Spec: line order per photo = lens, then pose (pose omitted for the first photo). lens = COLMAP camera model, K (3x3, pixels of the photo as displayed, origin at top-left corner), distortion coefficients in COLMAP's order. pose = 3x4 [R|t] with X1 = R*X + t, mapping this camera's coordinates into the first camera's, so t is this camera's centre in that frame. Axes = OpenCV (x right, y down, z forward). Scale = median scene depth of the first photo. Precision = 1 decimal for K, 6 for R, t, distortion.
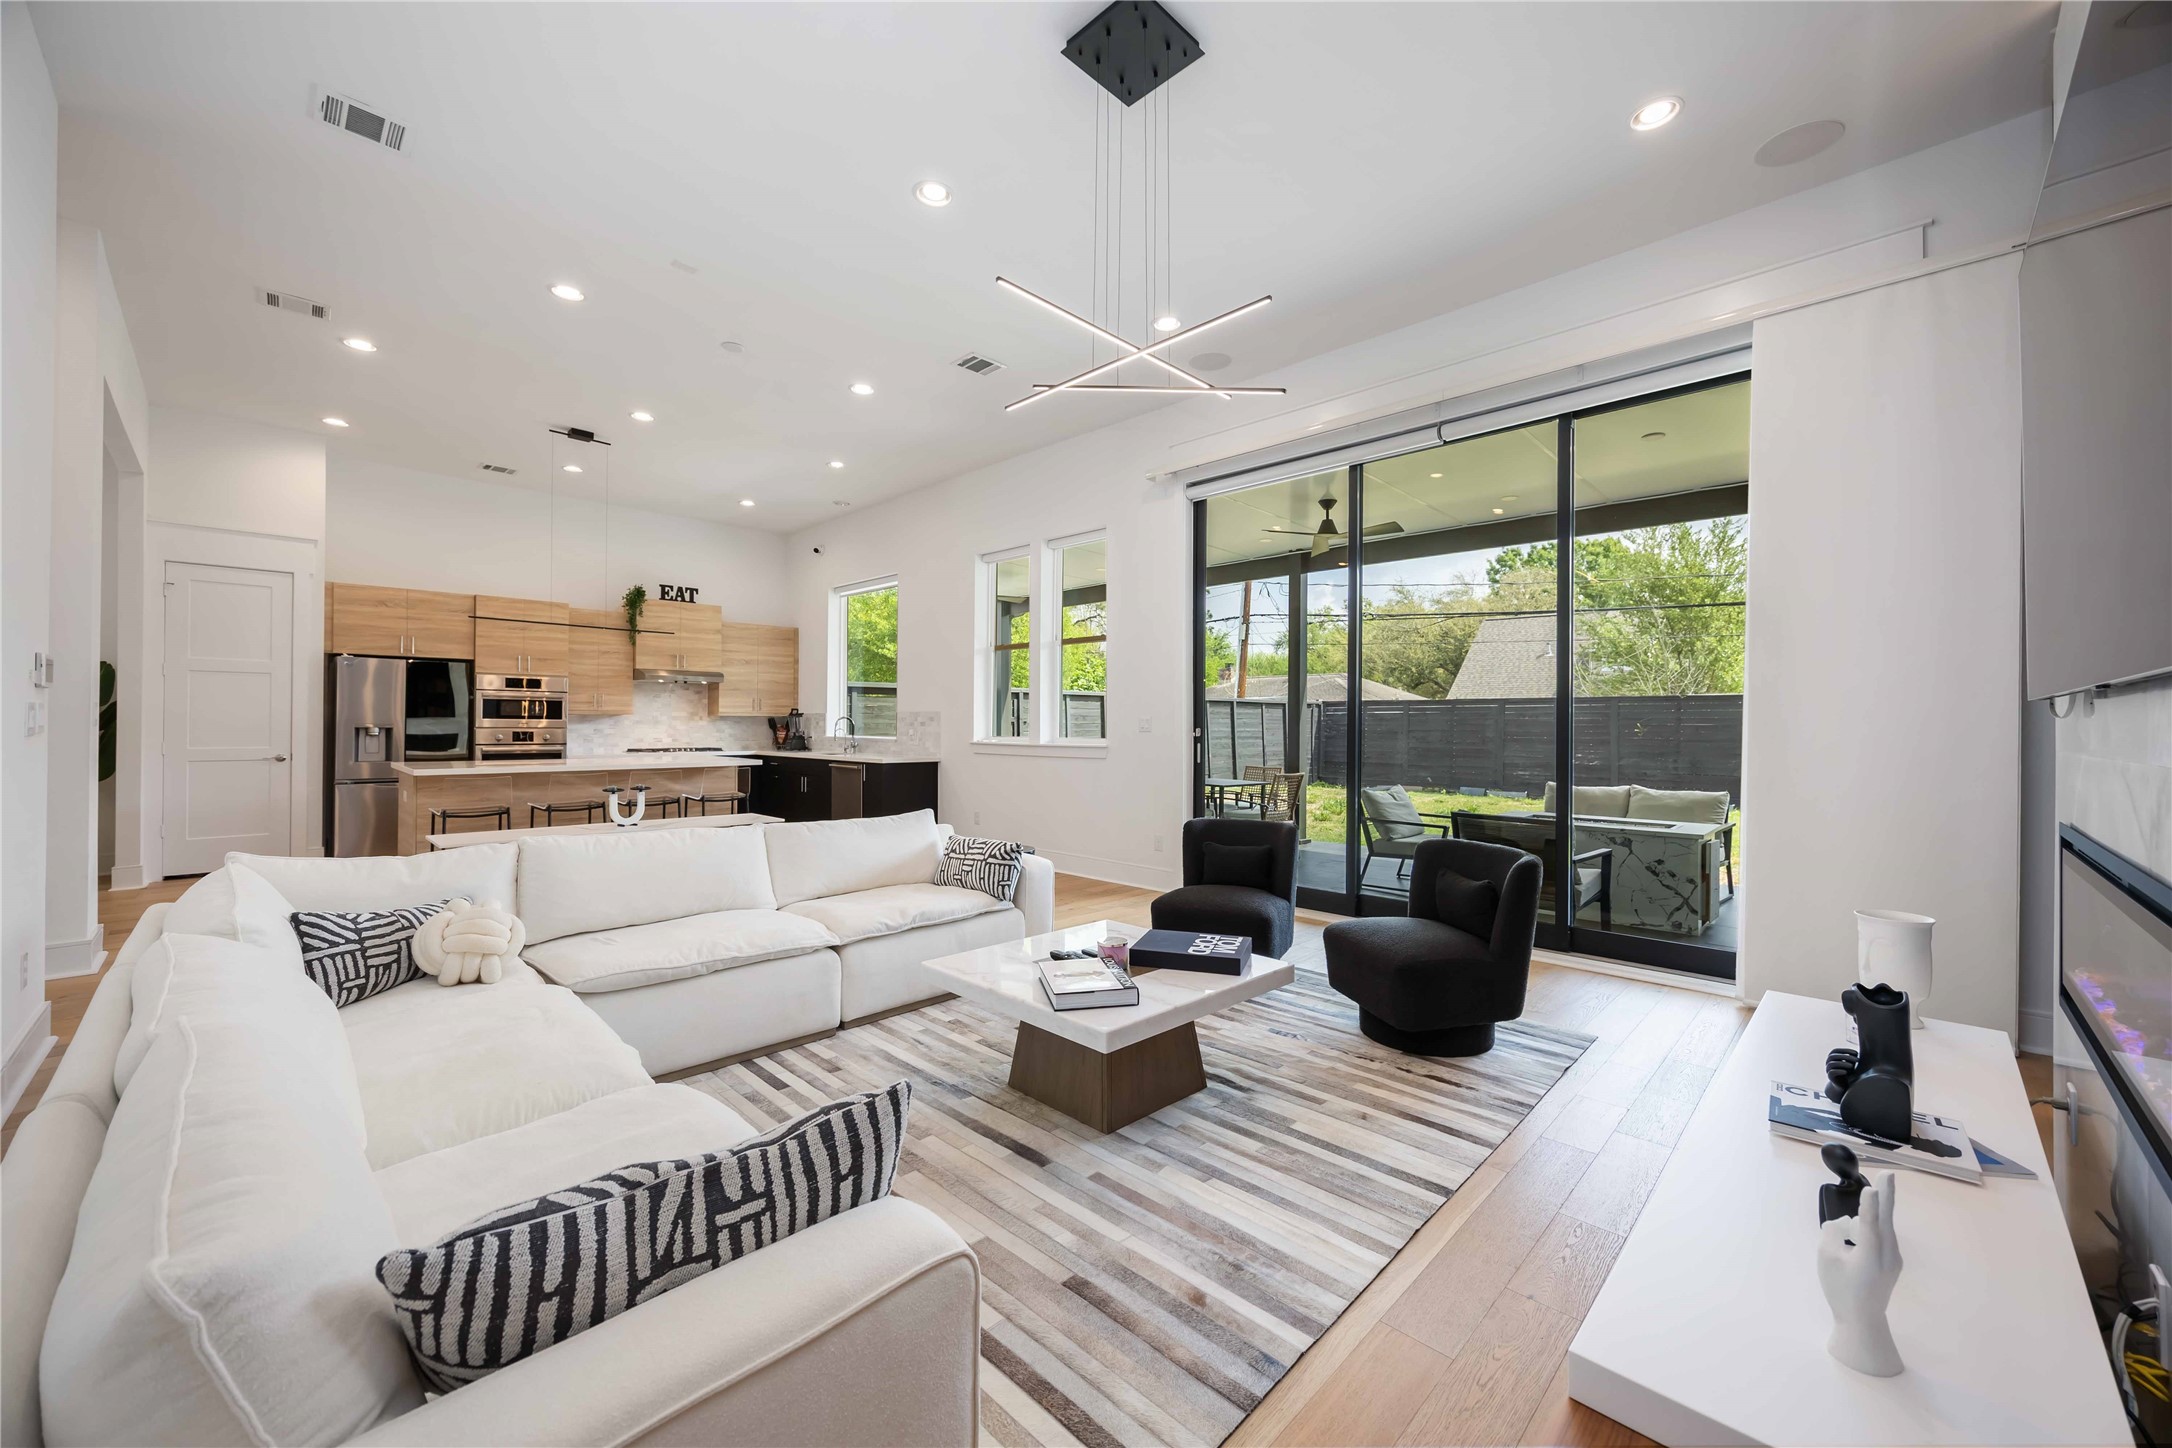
lens RADIAL K [[831.0, 0, 1088.9], [0, 831.0, 726.9], [0, 0, 1]] dist [-0.002899, 0.000018]
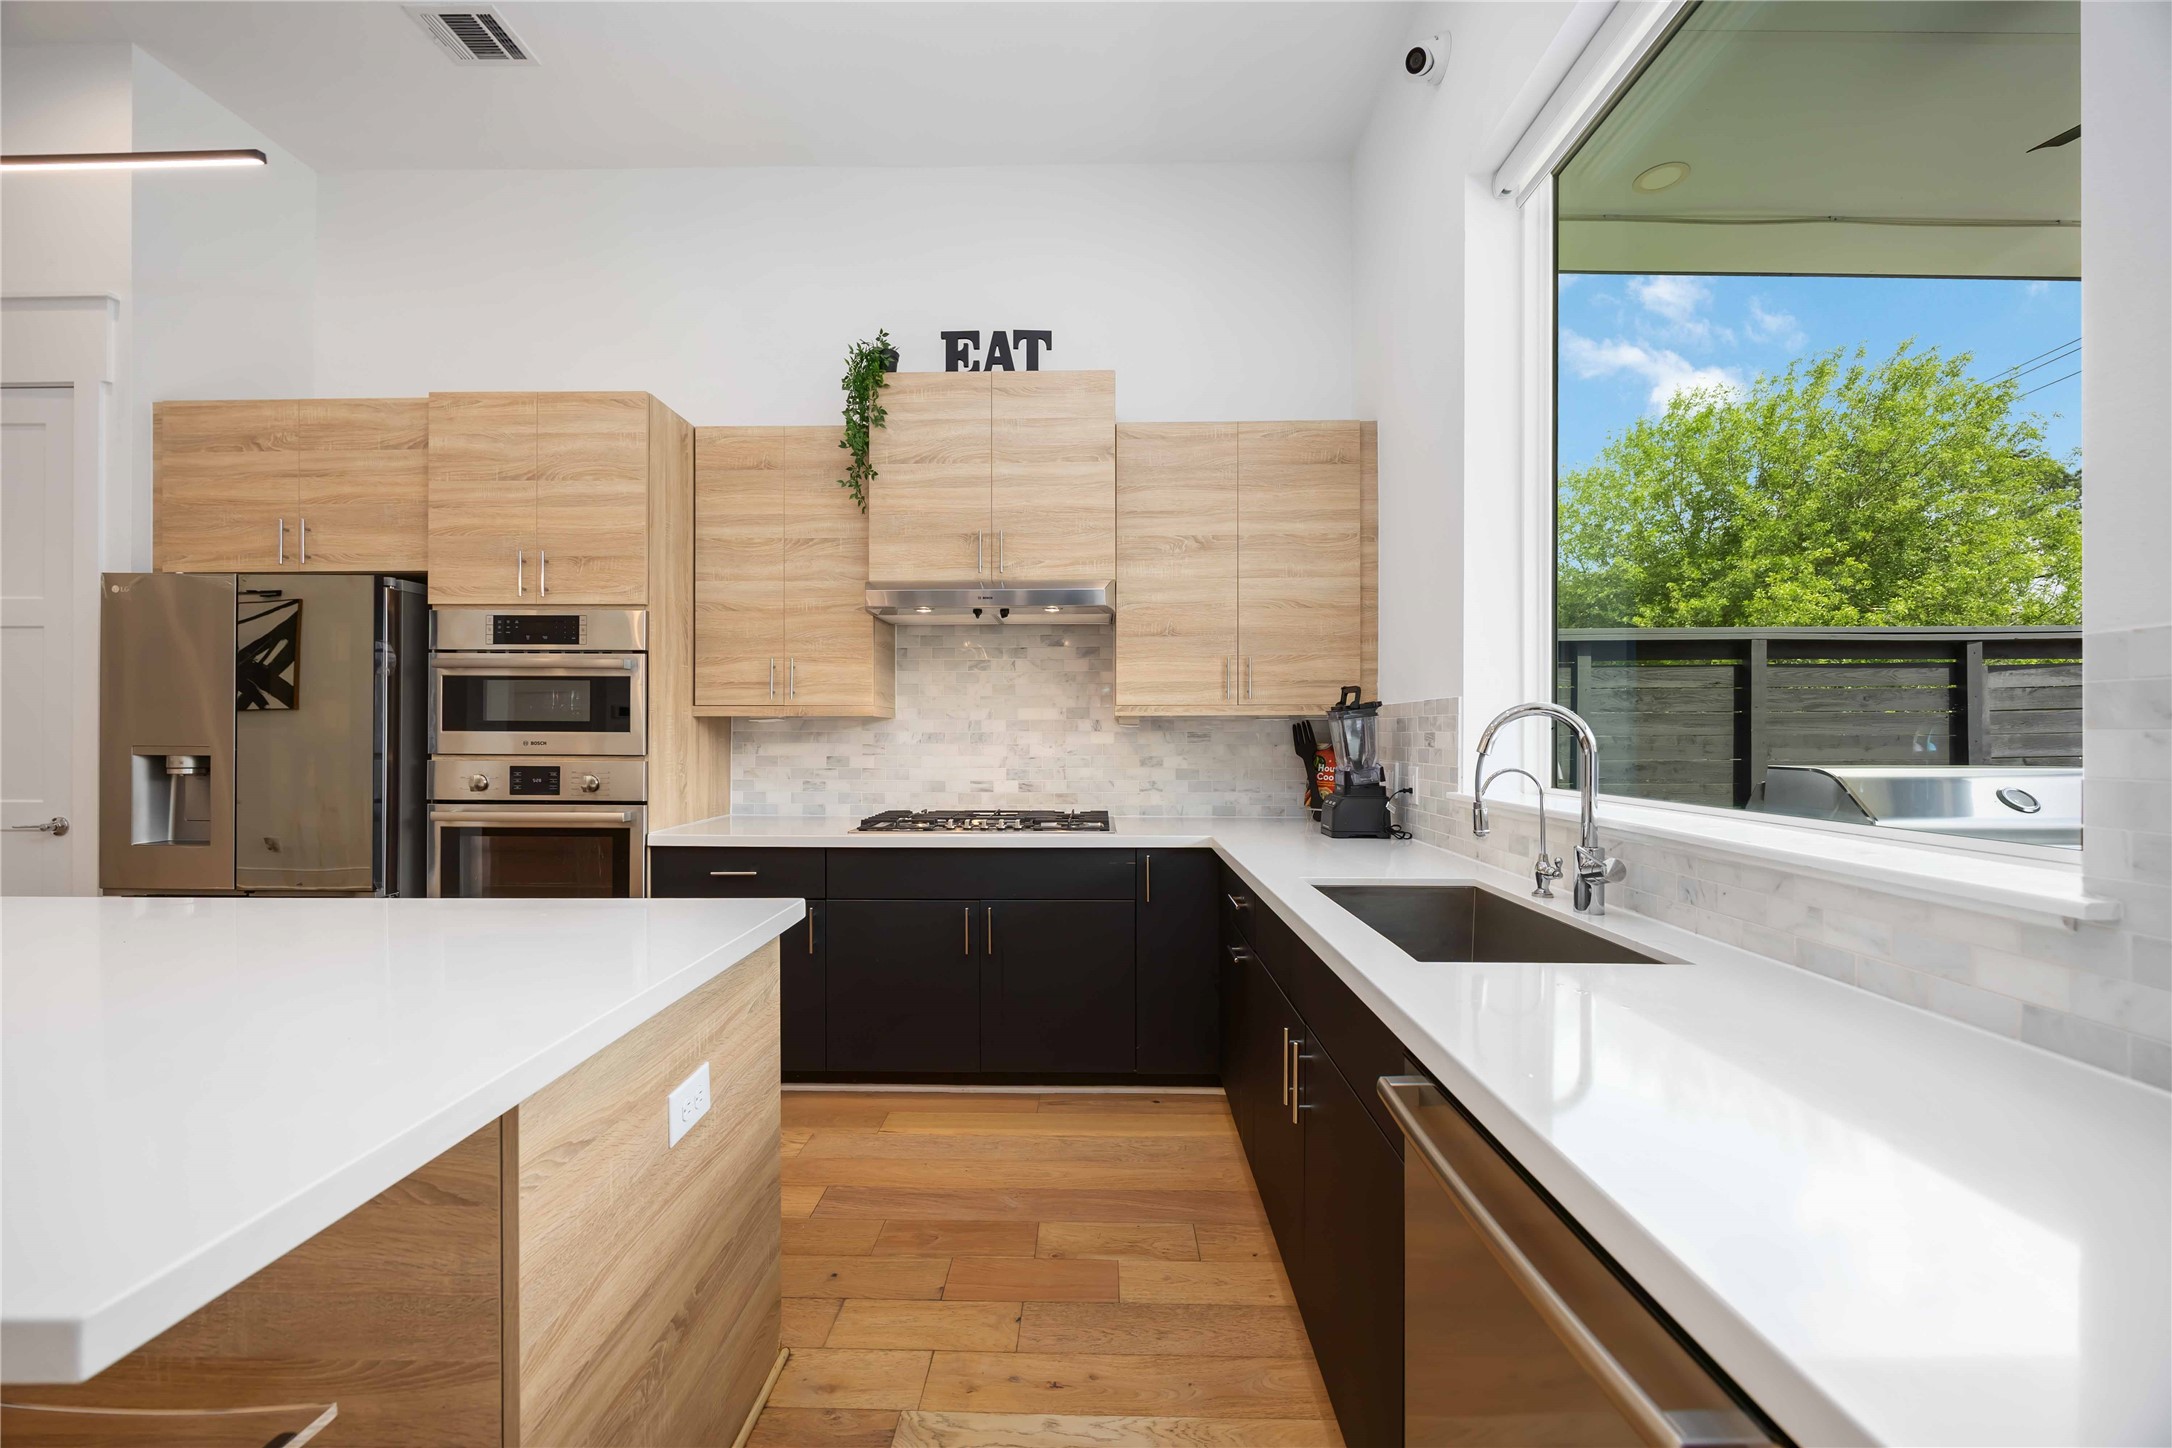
lens RADIAL K [[827.4, 0, 1088.7], [0, 827.4, 731.9], [0, 0, 1]] dist [0.000613, 0.000007]
pose [[0.688715, -0.007644, -0.724991, -0.232036], [0.002252, 0.999962, -0.008404, -0.004979], [0.725028, 0.004155, 0.688707, 0.812746]]
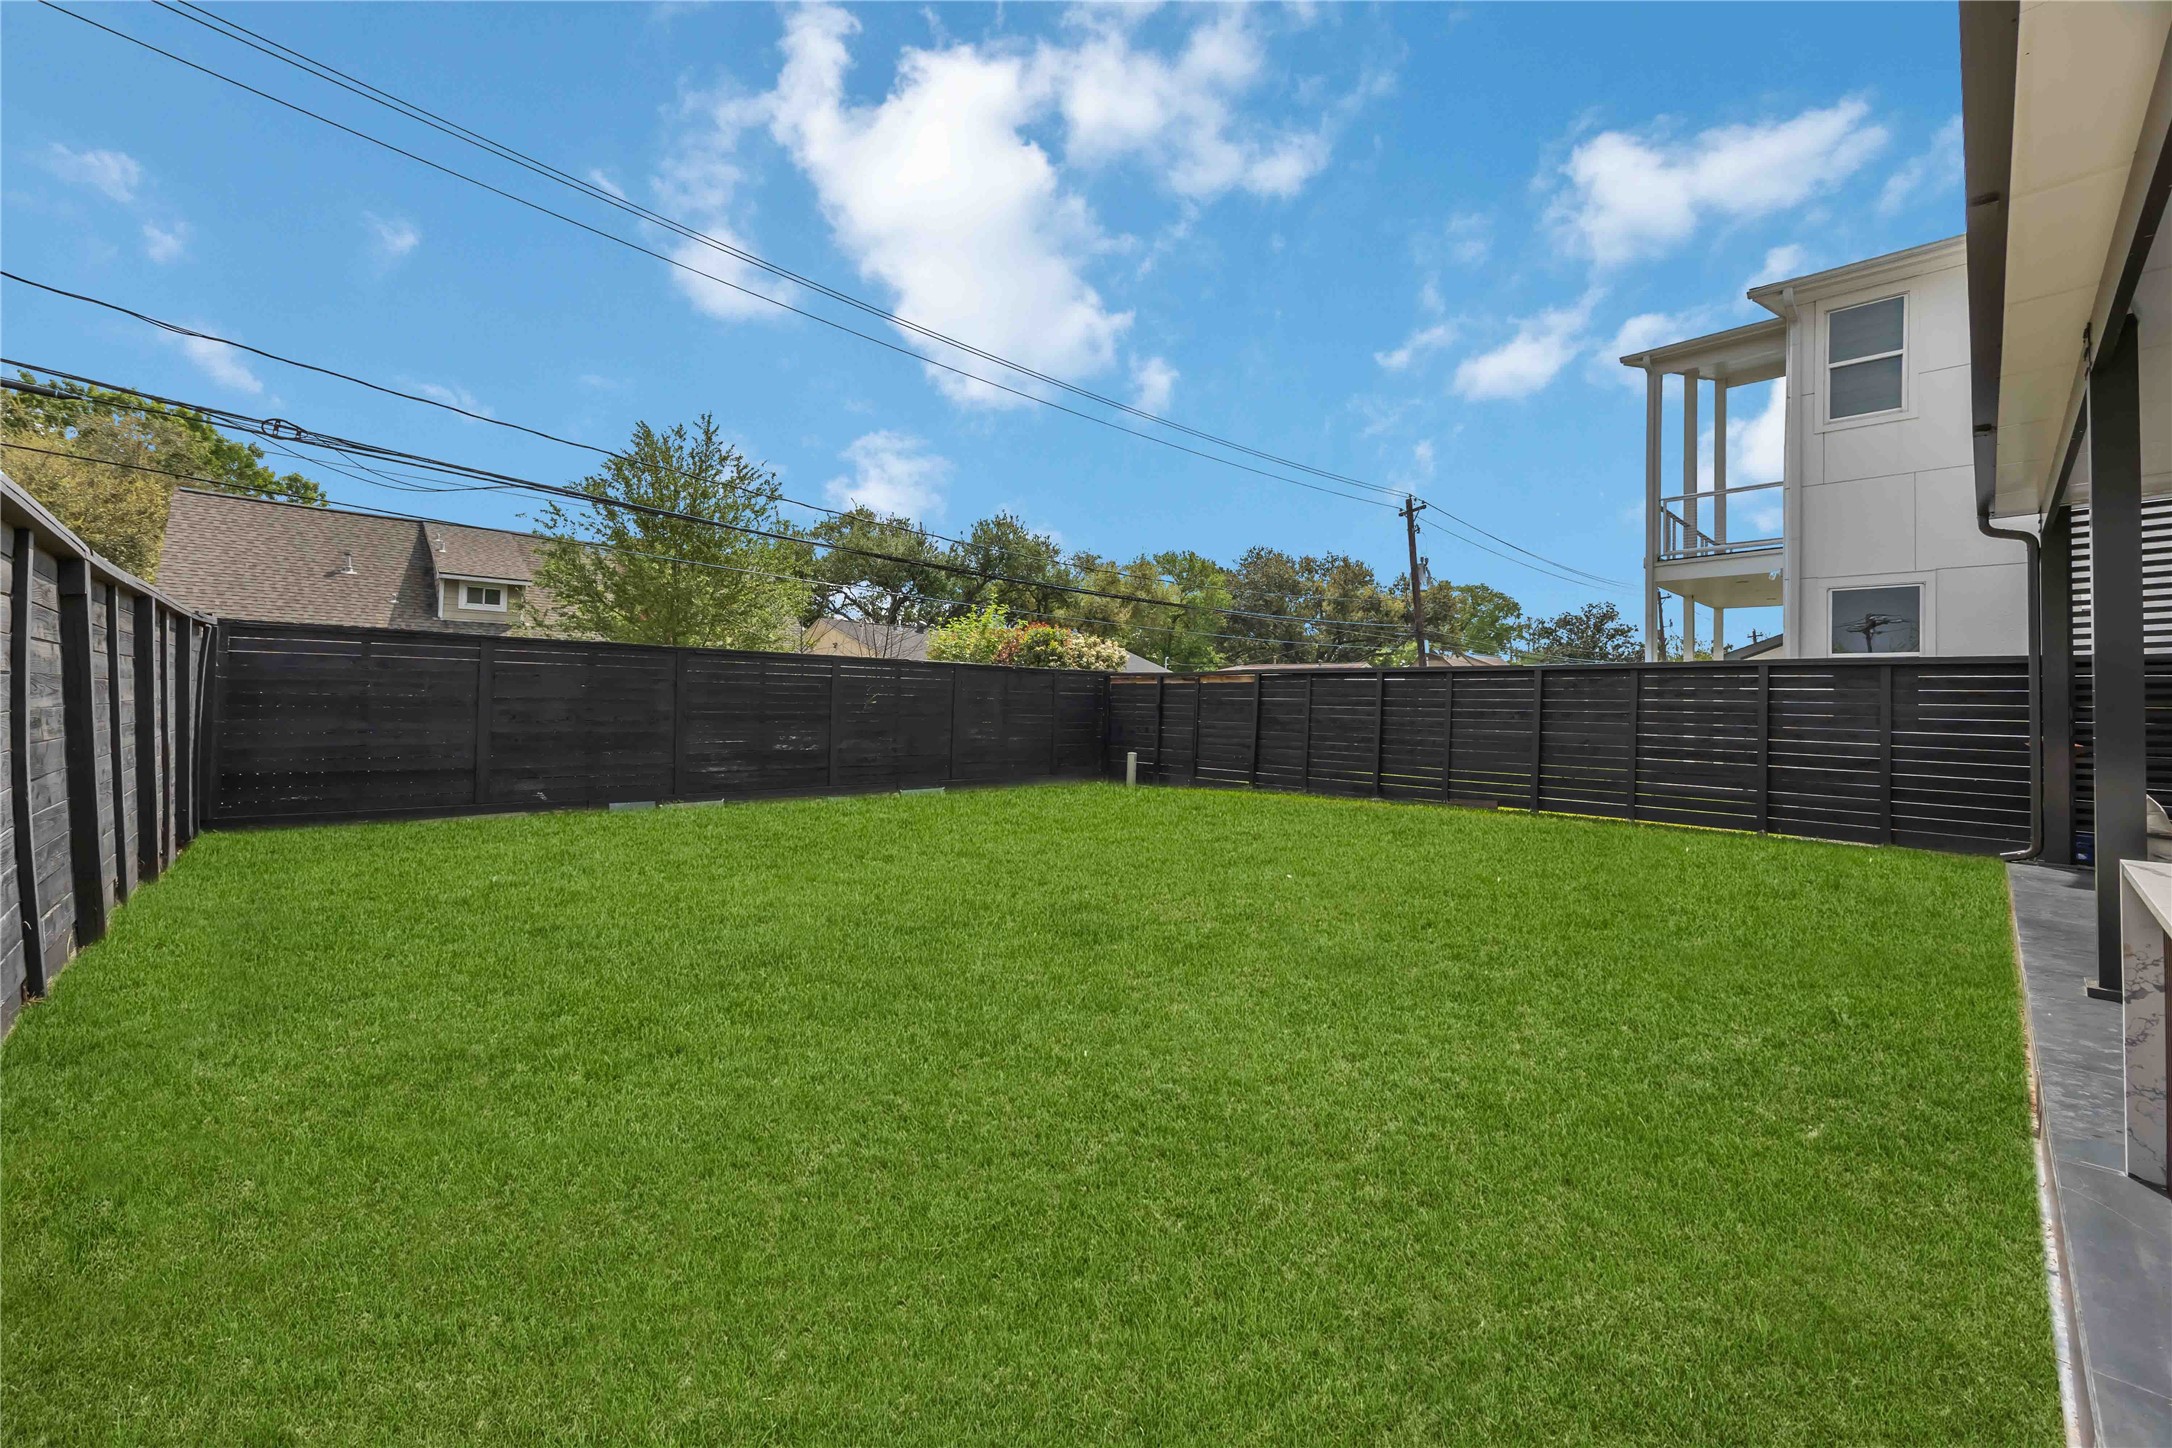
lens RADIAL K [[855.2, 0, 1086.0], [0, 855.2, 724.0], [0, 0, 1]] dist [-0.000563, -0.000008]
pose [[0.048386, -0.021499, 0.998597, -0.215947], [-0.017884, 0.999589, 0.022387, 0.004820], [-0.998669, -0.018942, 0.047981, 1.447834]]
